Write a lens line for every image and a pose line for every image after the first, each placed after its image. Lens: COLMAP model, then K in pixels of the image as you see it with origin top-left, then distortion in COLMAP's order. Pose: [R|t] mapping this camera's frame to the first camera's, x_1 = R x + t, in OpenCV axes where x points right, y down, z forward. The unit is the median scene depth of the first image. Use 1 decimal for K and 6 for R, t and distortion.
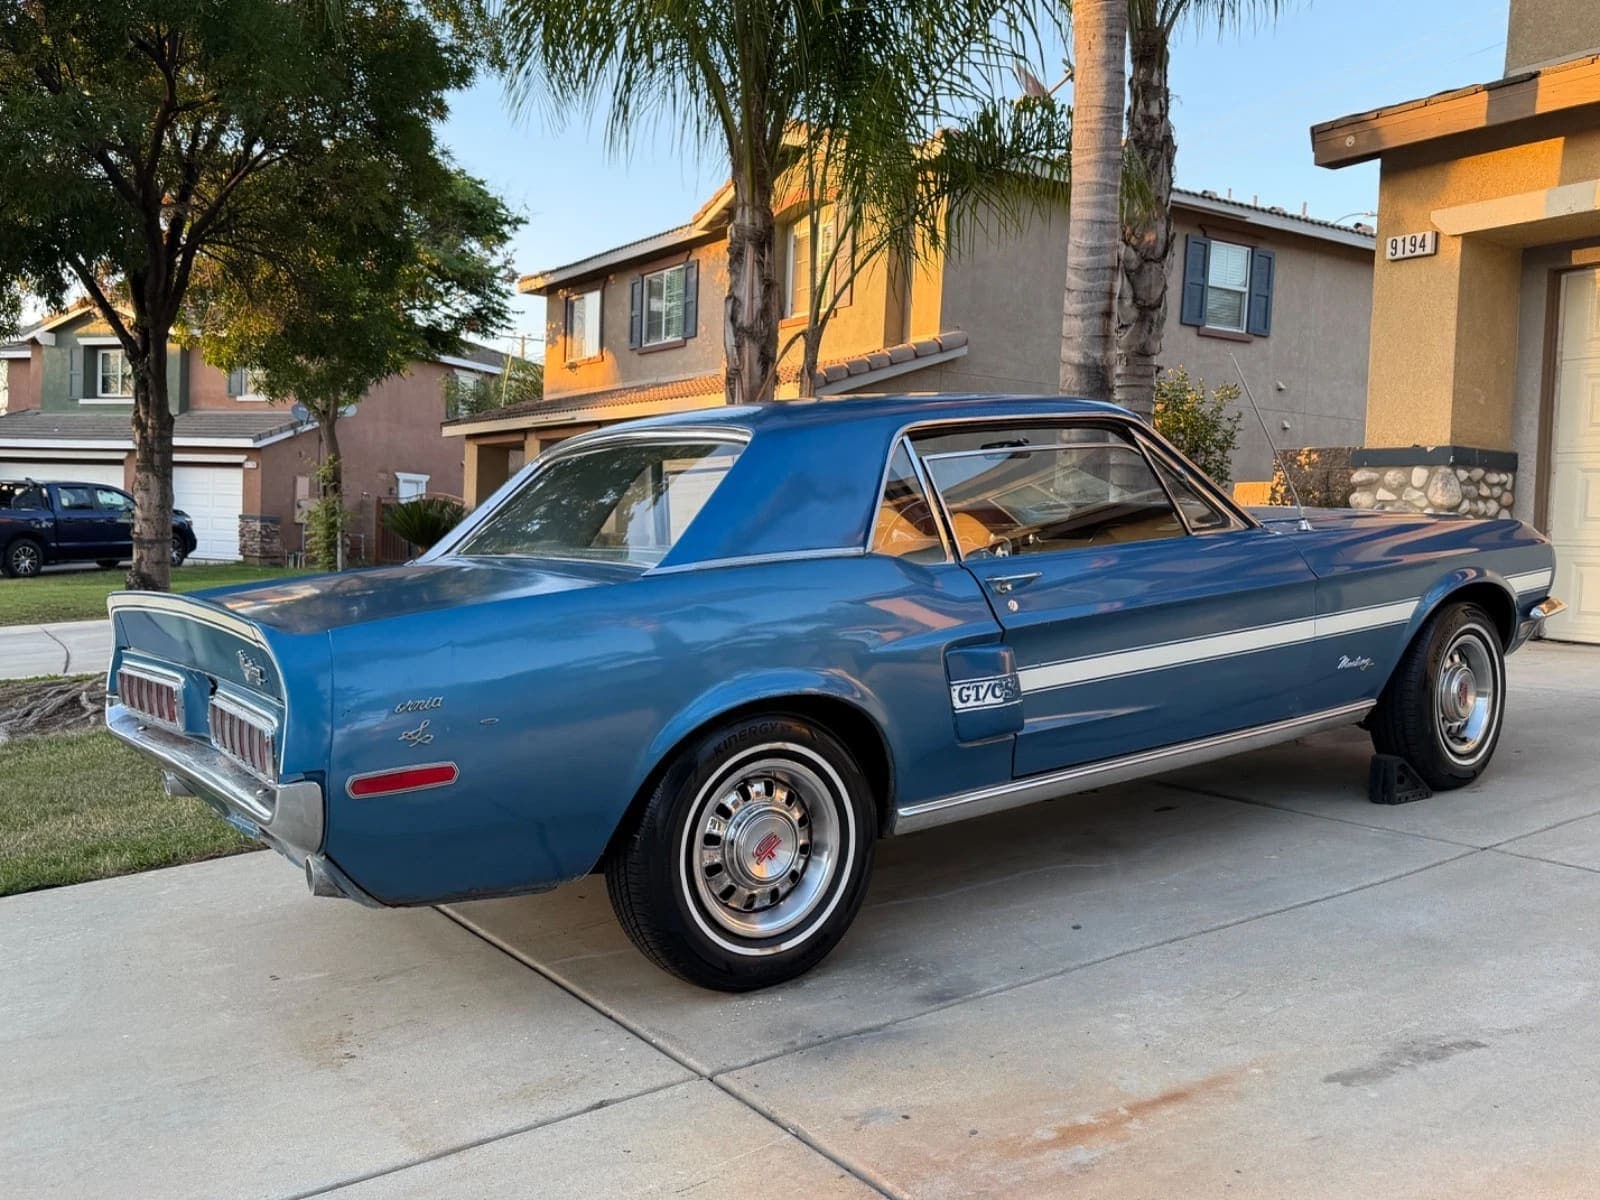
lens RADIAL K [[1398.8, 0, 800.0], [0, 1398.8, 600.0], [0, 0, 1]] dist [0.096132, -0.214071]
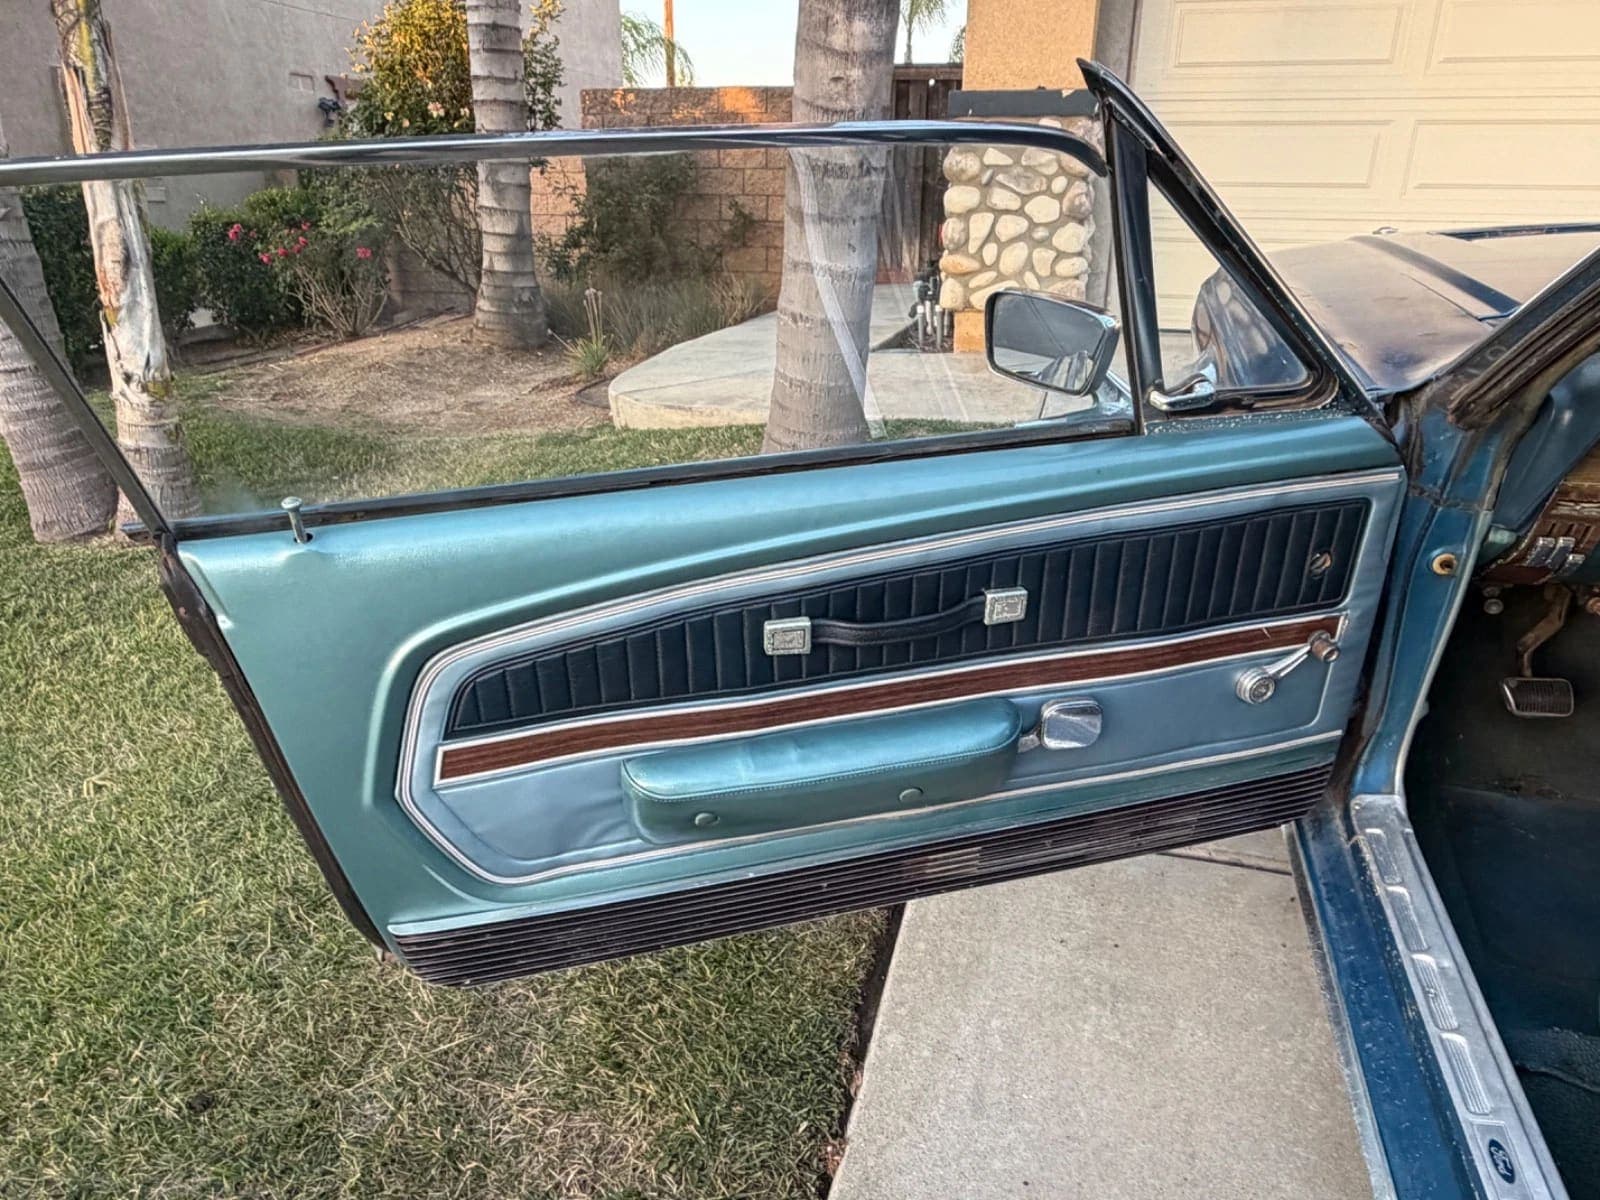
lens RADIAL K [[1225.1, 0, 789.9], [0, 1225.1, 645.0], [0, 0, 1]] dist [0.092492, -0.137496]
pose [[0.768150, -0.243093, 0.592327, -0.140689], [0.046705, 0.943931, 0.326824, -0.051262], [-0.638564, -0.223385, 0.736434, 0.530570]]
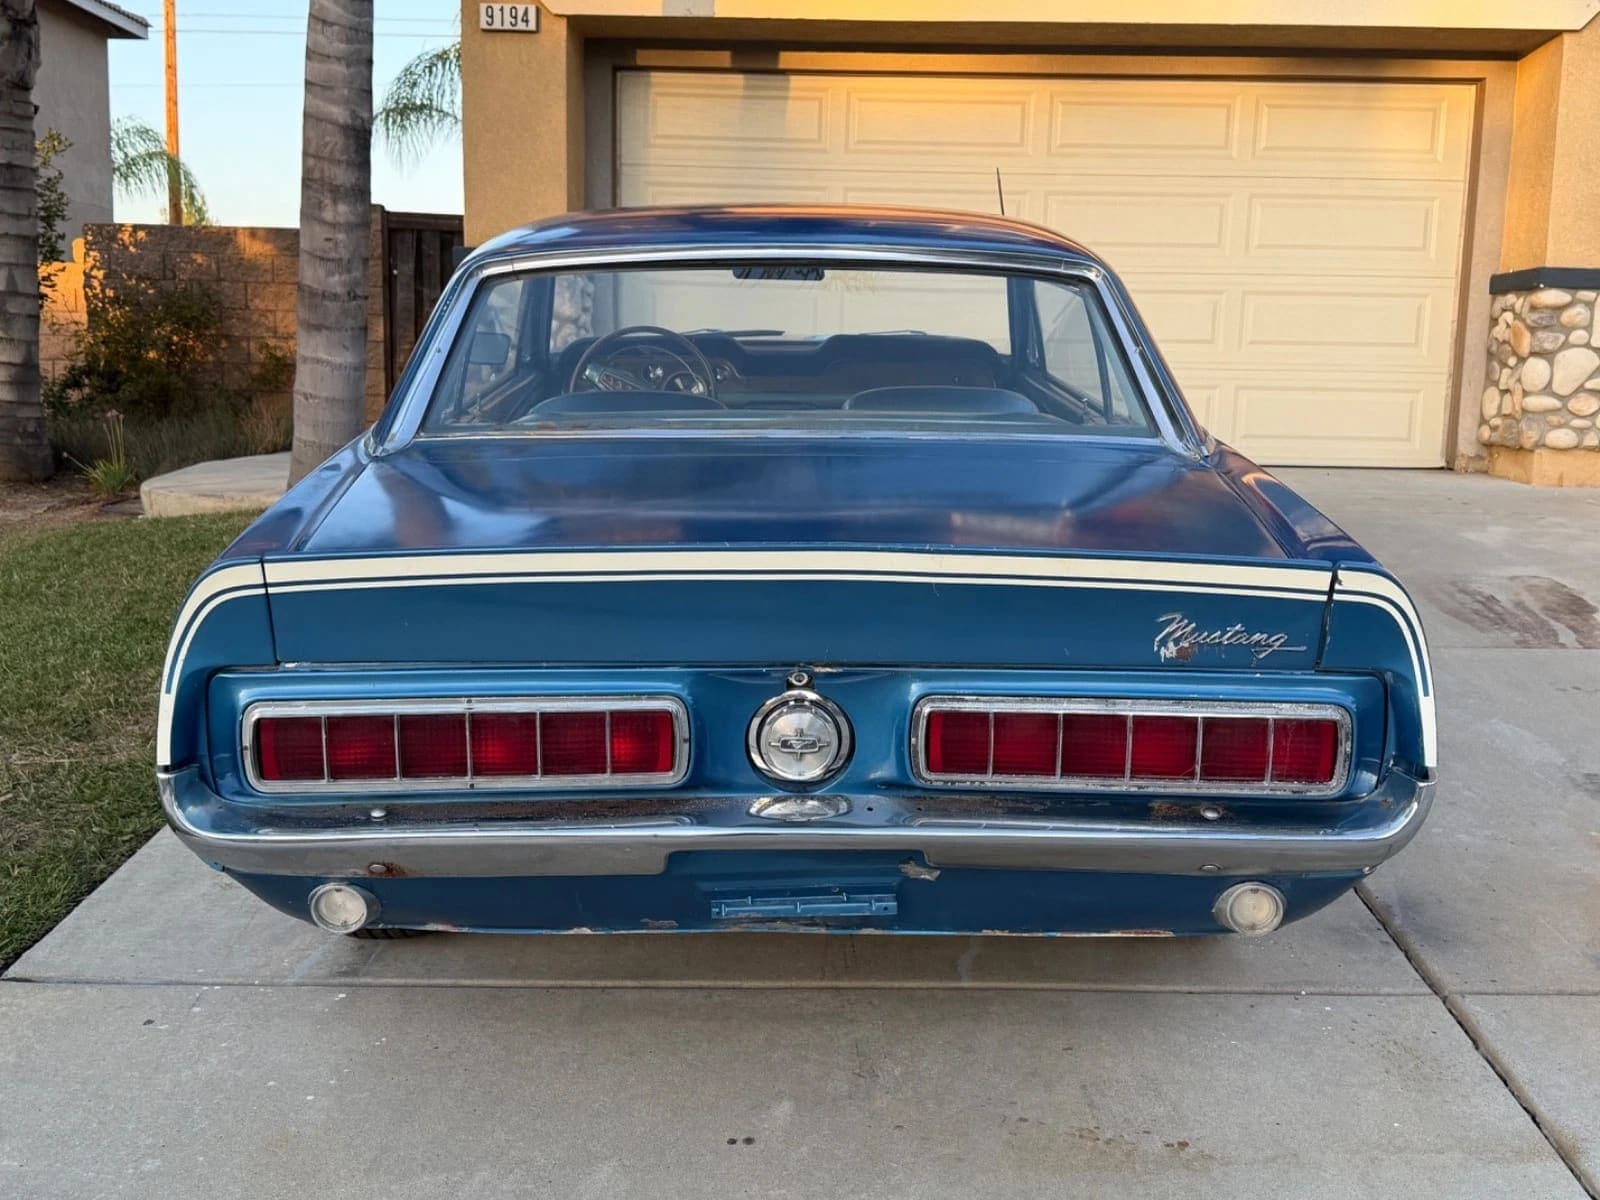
lens RADIAL K [[1611.9, 0, 805.6], [0, 1611.9, 624.1], [0, 0, 1]] dist [0.114573, -0.213015]
pose [[0.568320, -0.145108, 0.809911, -0.361323], [0.030332, 0.987352, 0.155615, -0.026312], [-0.822248, -0.063873, 0.565534, 0.237114]]
